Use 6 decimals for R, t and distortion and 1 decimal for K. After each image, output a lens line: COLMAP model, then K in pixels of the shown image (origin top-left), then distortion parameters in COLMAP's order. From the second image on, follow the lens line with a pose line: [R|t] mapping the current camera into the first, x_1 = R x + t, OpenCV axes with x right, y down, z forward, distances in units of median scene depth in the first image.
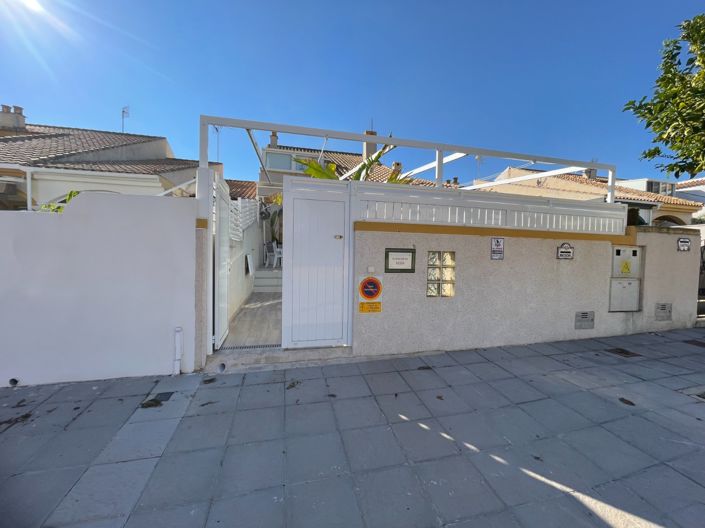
lens RADIAL K [[284.8, 0, 352.2], [0, 284.8, 265.2], [0, 0, 1]] dist [-0.001629, -0.000032]
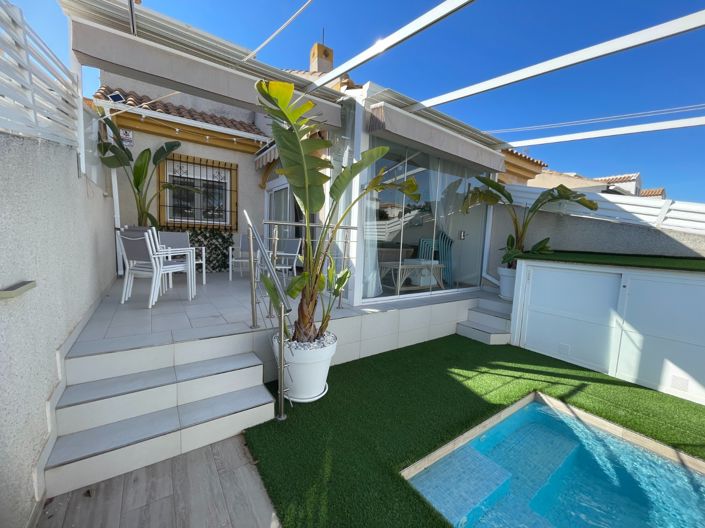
lens RADIAL K [[284.8, 0, 351.1], [0, 284.8, 264.1], [0, 0, 1]] dist [-0.001629, -0.000032]
pose [[0.930266, -0.014949, 0.366582, -0.148216], [-0.009496, 0.997854, 0.064788, -0.053136], [-0.366763, -0.063751, 0.928127, 0.501389]]
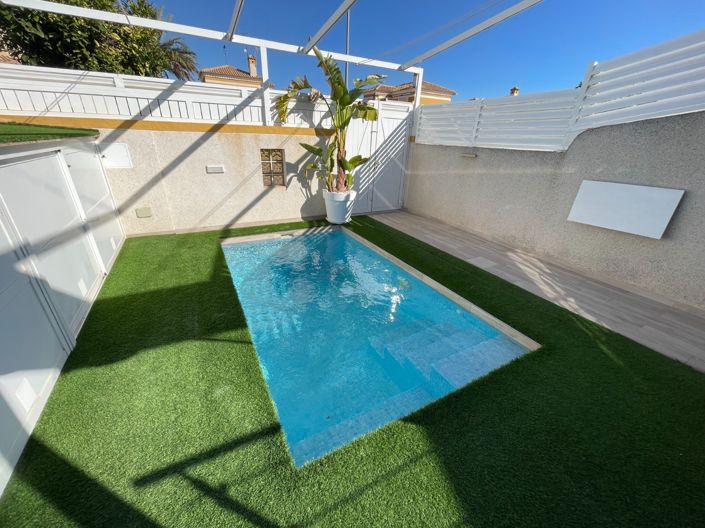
lens RADIAL K [[284.8, 0, 354.2], [0, 284.8, 264.0], [0, 0, 1]] dist [-0.001629, -0.000032]
pose [[-0.963622, 0.057329, -0.261048, 0.087714], [-0.064721, 0.897601, 0.436032, -0.050735], [0.259314, 0.437066, -0.861237, 0.728019]]
